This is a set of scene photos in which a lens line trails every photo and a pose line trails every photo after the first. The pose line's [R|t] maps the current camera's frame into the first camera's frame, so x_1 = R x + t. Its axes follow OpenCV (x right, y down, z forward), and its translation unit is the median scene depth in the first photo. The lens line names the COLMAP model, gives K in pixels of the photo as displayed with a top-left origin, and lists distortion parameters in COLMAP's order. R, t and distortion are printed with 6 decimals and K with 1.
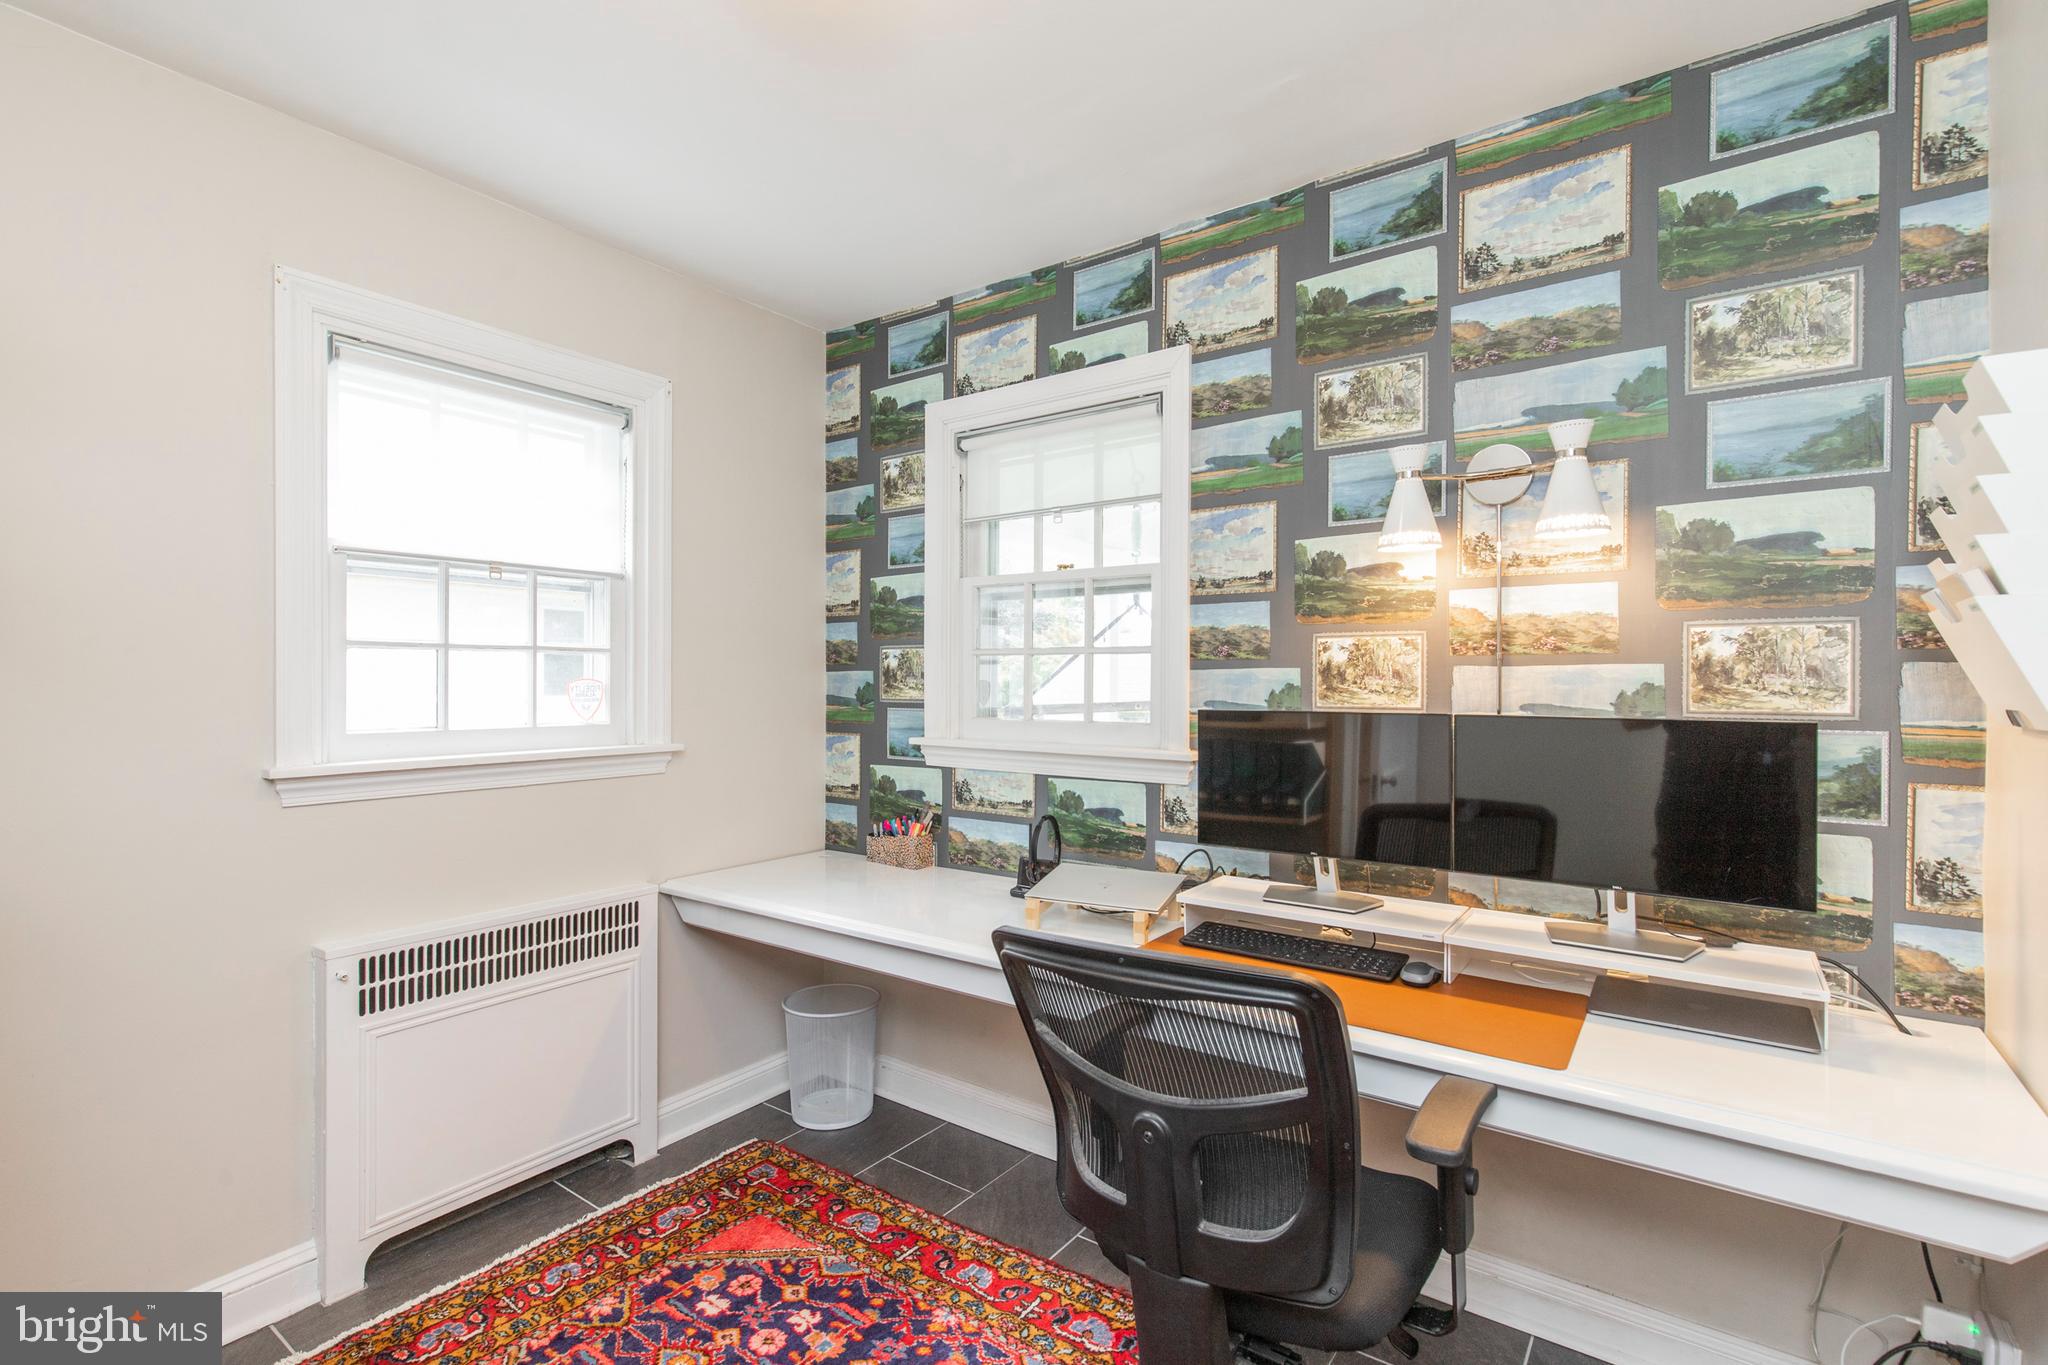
lens RADIAL K [[929.7, 0, 1025.5], [0, 929.7, 681.9], [0, 0, 1]] dist [0.009083, -0.000082]
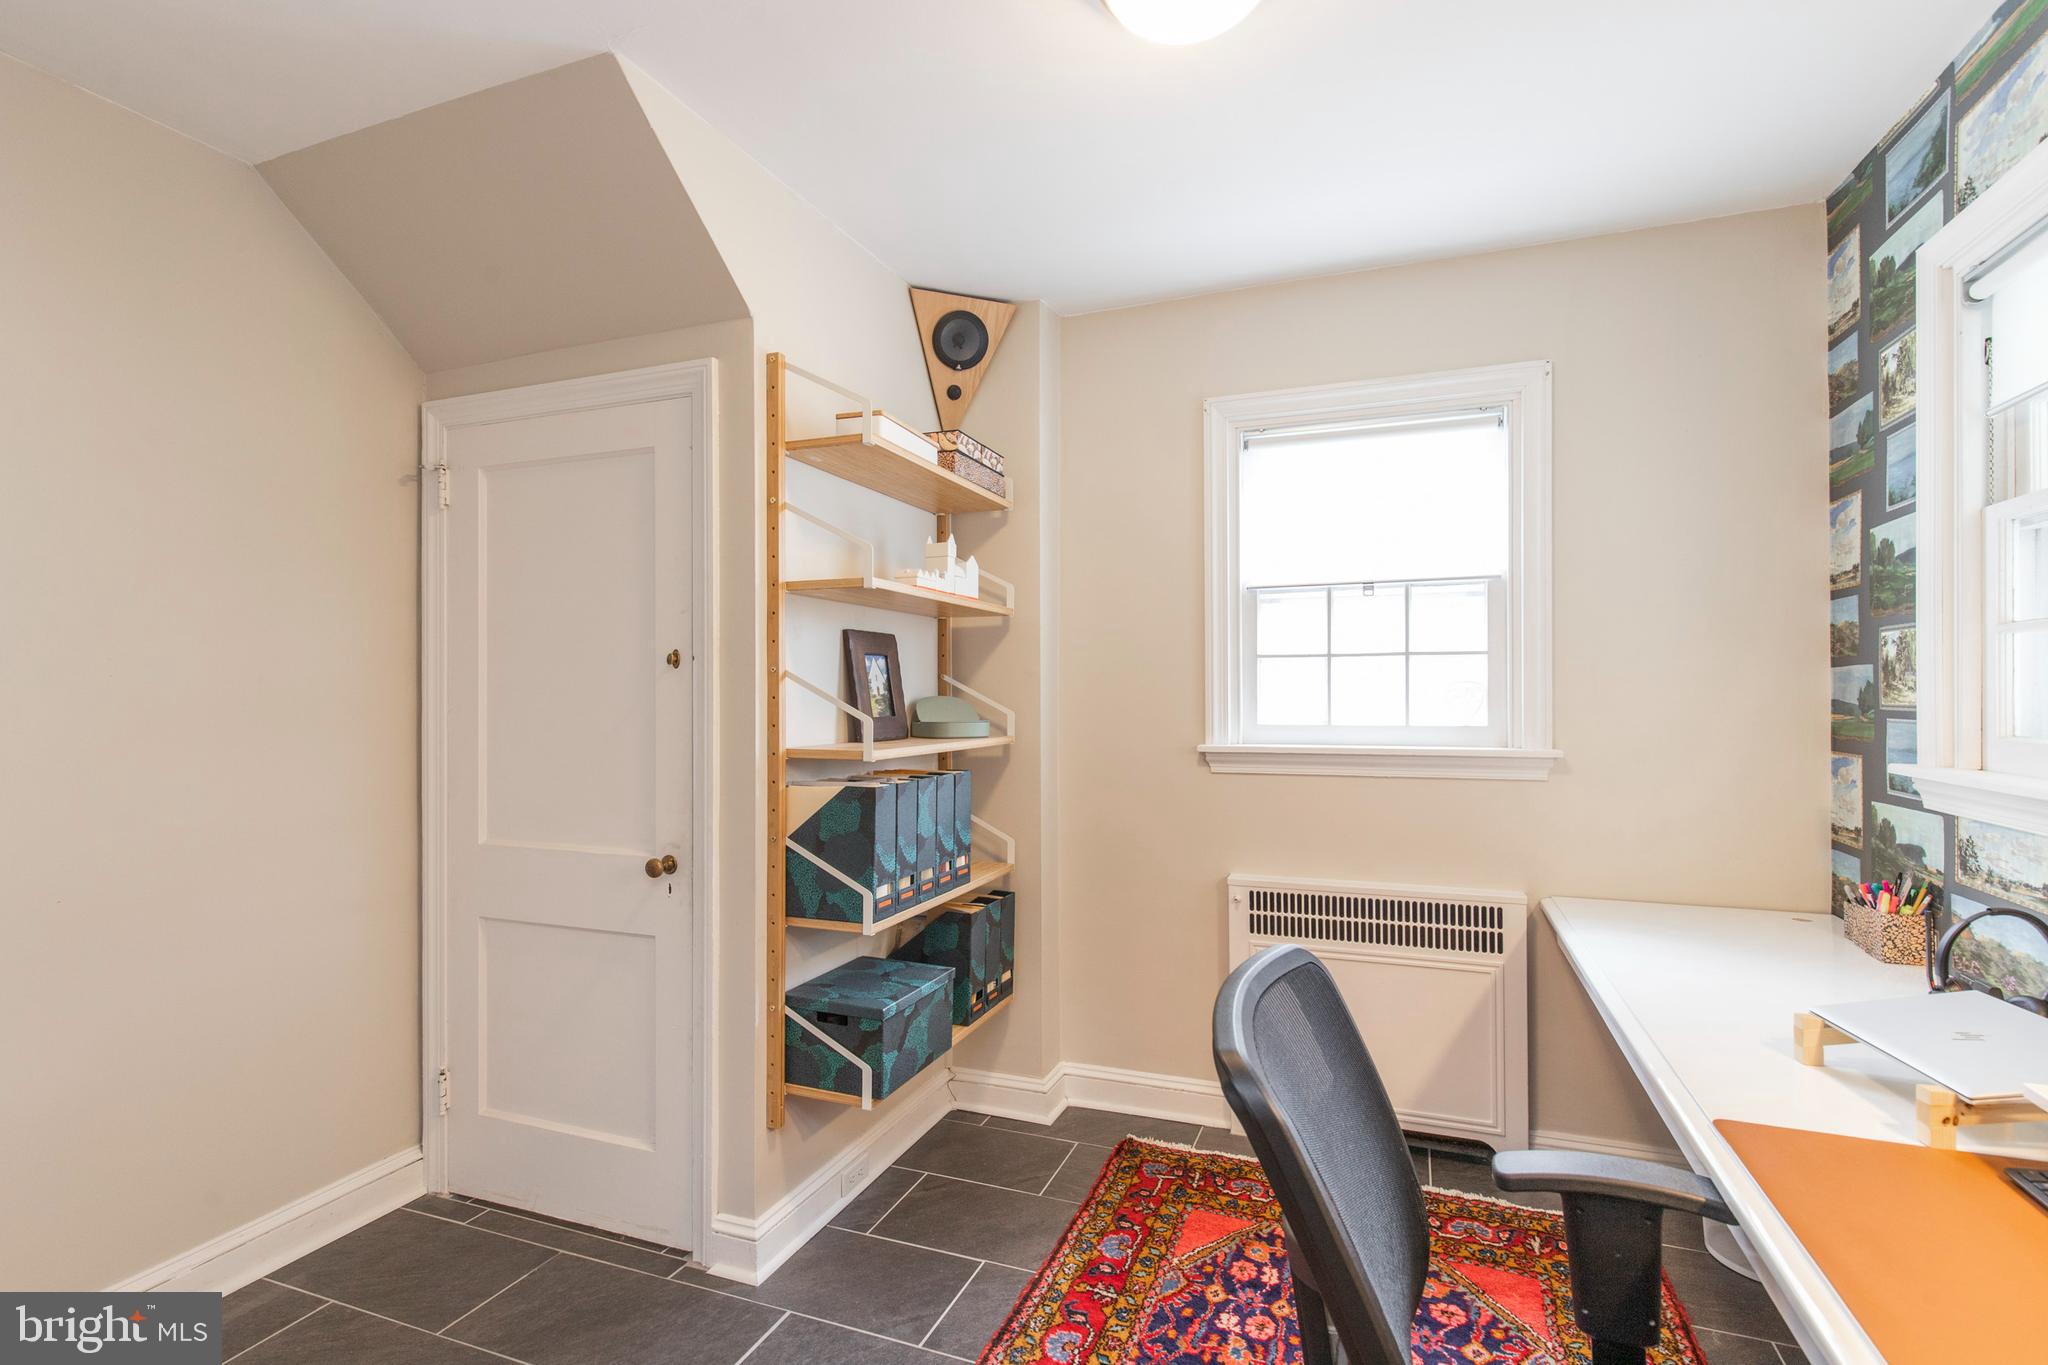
lens RADIAL K [[929.7, 0, 1027.7], [0, 929.7, 688.7], [0, 0, 1]] dist [0.009083, -0.000082]
pose [[0.282659, -0.006146, -0.959201, 0.351936], [0.003834, 0.999979, -0.005278, 0.007941], [0.959213, -0.002185, 0.282676, 0.226539]]
